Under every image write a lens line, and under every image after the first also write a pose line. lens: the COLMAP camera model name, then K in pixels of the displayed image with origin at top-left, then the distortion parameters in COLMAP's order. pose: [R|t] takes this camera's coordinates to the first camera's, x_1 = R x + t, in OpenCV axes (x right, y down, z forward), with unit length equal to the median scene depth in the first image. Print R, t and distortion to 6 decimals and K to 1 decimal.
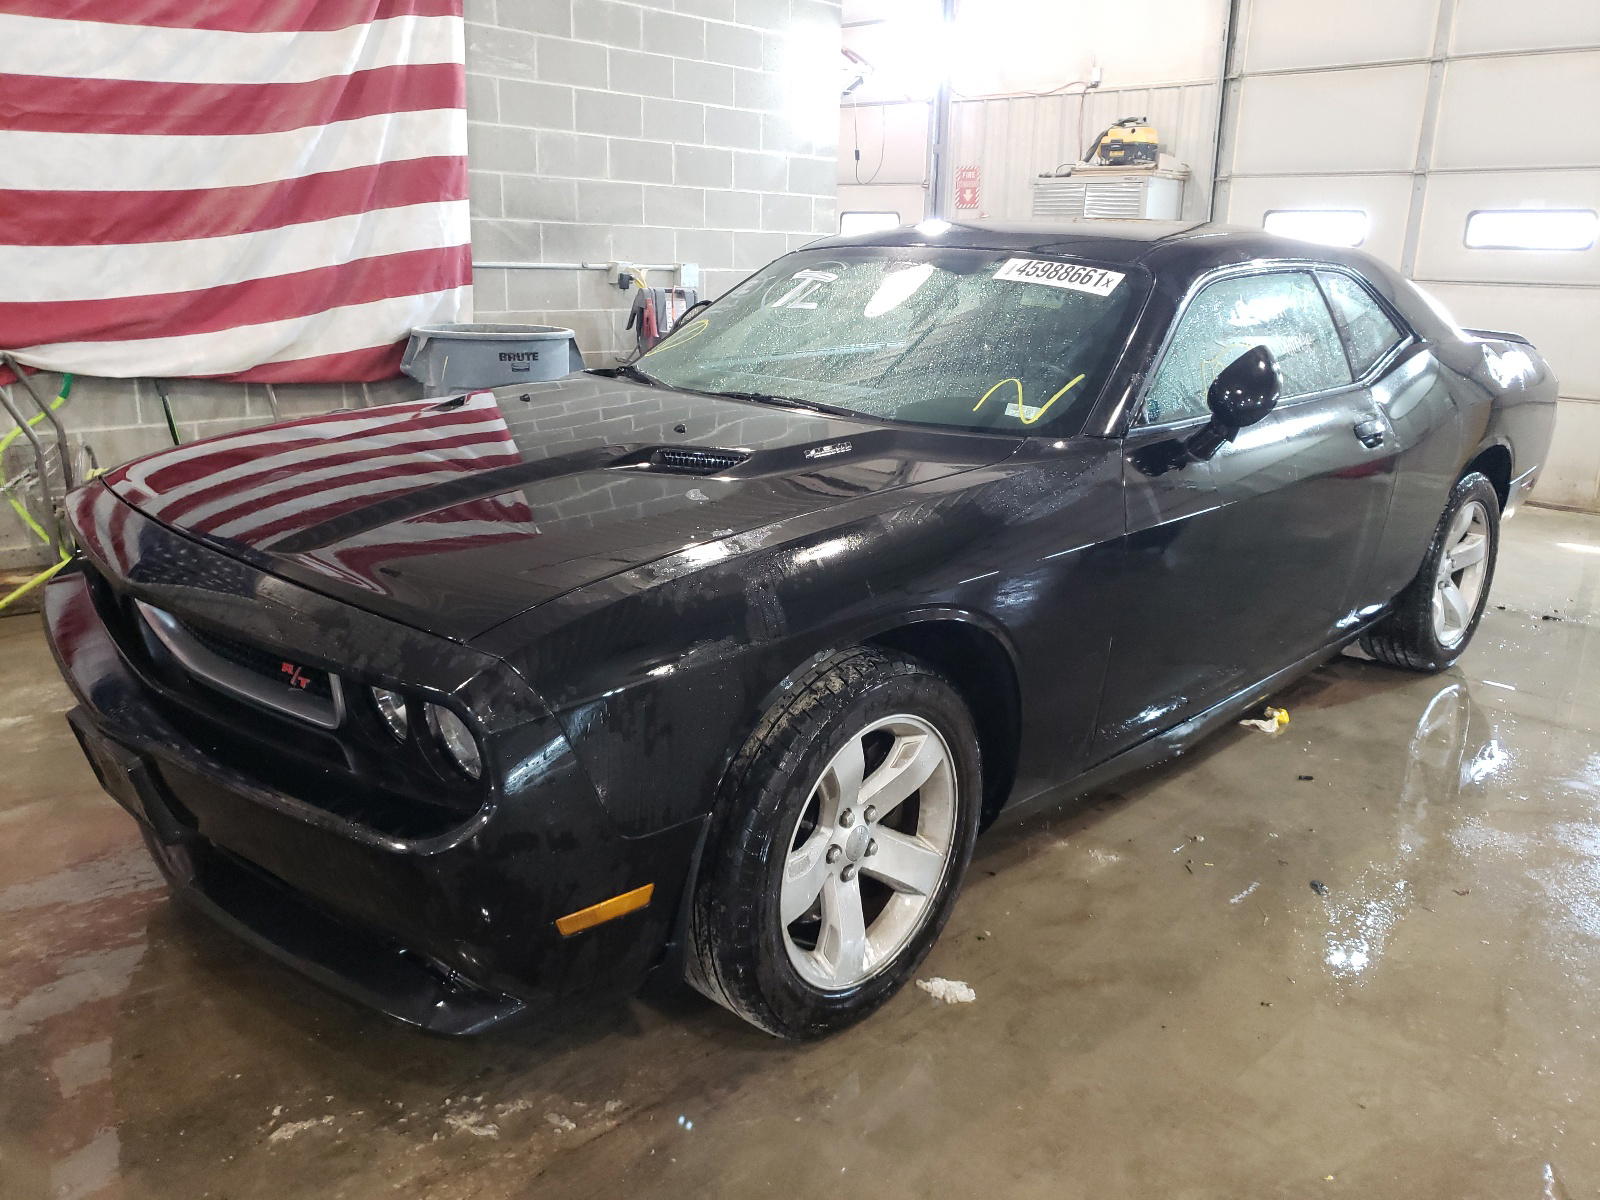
lens RADIAL K [[1266.8, 0, 890.7], [0, 1266.8, 560.1], [0, 0, 1]] dist [-0.007155, -0.006004]
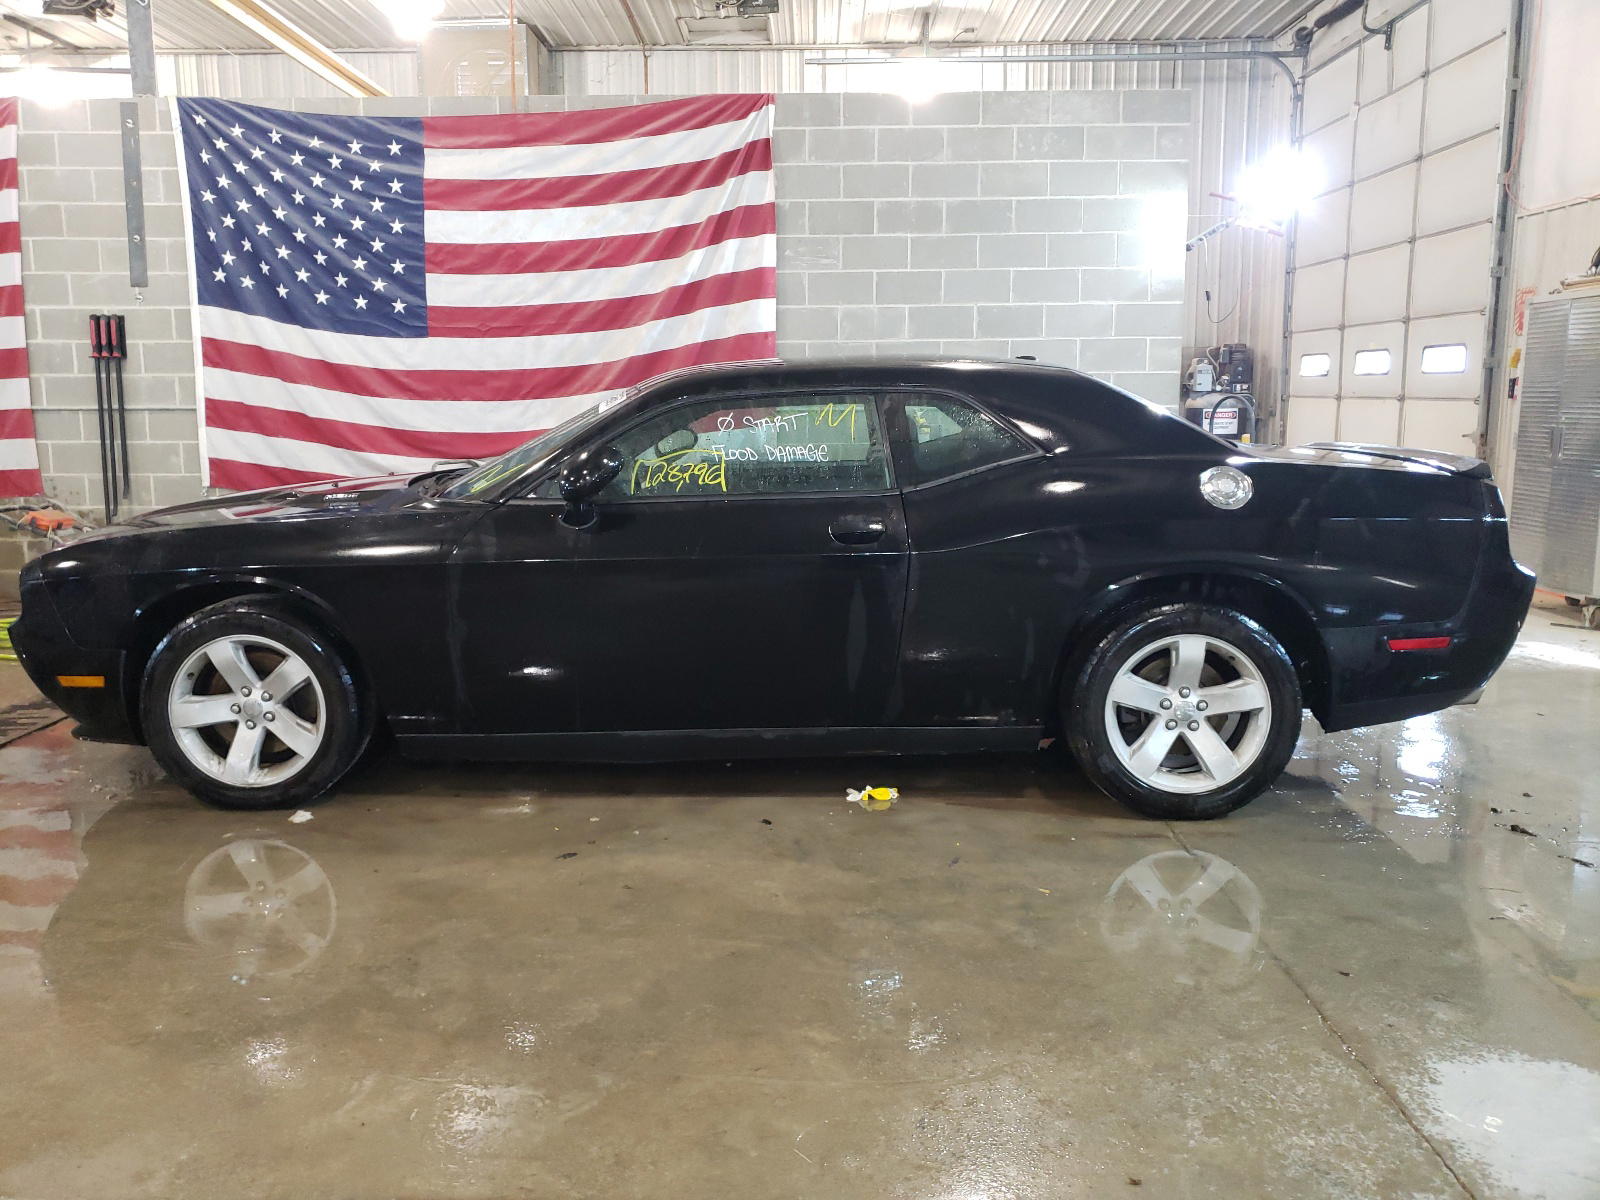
lens RADIAL K [[1256.7, 0, 803.9], [0, 1256.7, 596.4], [0, 0, 1]] dist [0.016597, -0.013544]
pose [[0.650464, 0.086972, -0.754541, 0.752622], [-0.156431, 0.987465, -0.021033, -0.008003], [0.743254, 0.131715, 0.655916, 0.157845]]
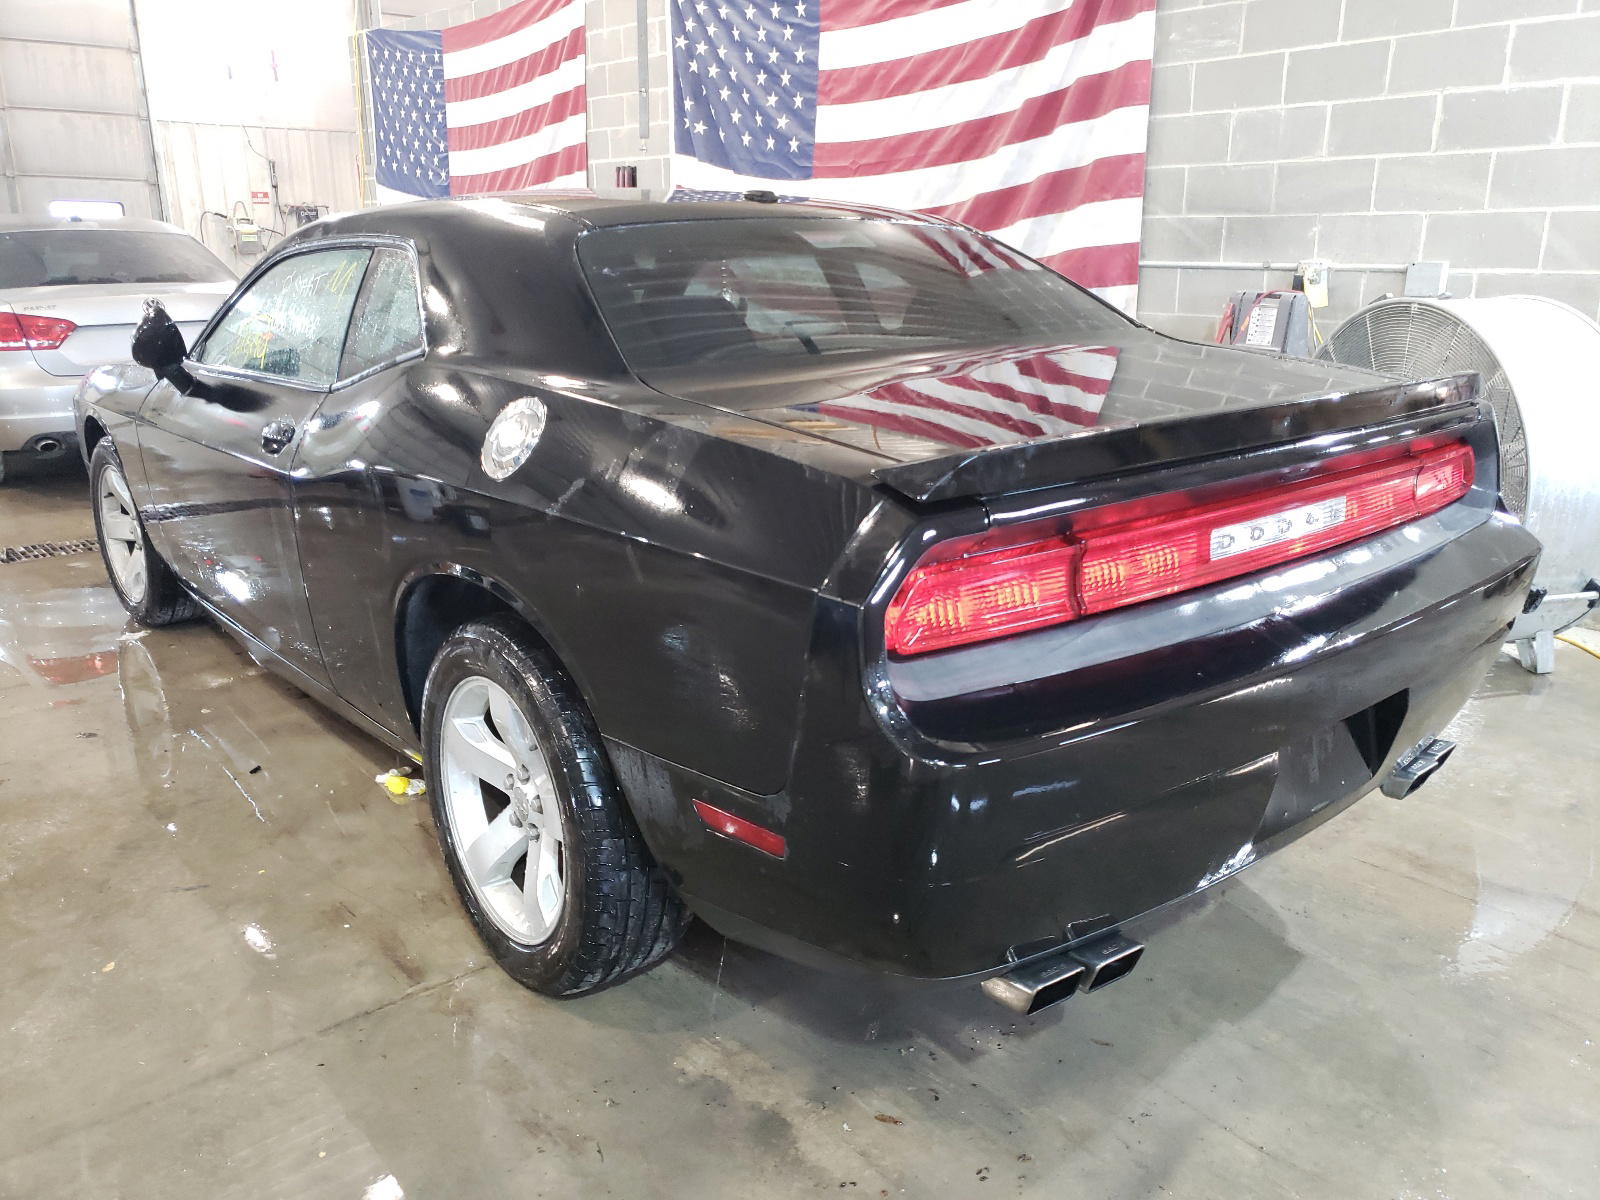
lens RADIAL K [[1256.7, 0, 803.9], [0, 1256.7, 596.4], [0, 0, 1]] dist [0.016597, -0.013544]
pose [[-0.142104, 0.244074, -0.959289, 0.739328], [-0.235671, 0.932913, 0.272274, -0.201988], [0.961387, 0.264768, -0.075049, 0.912167]]
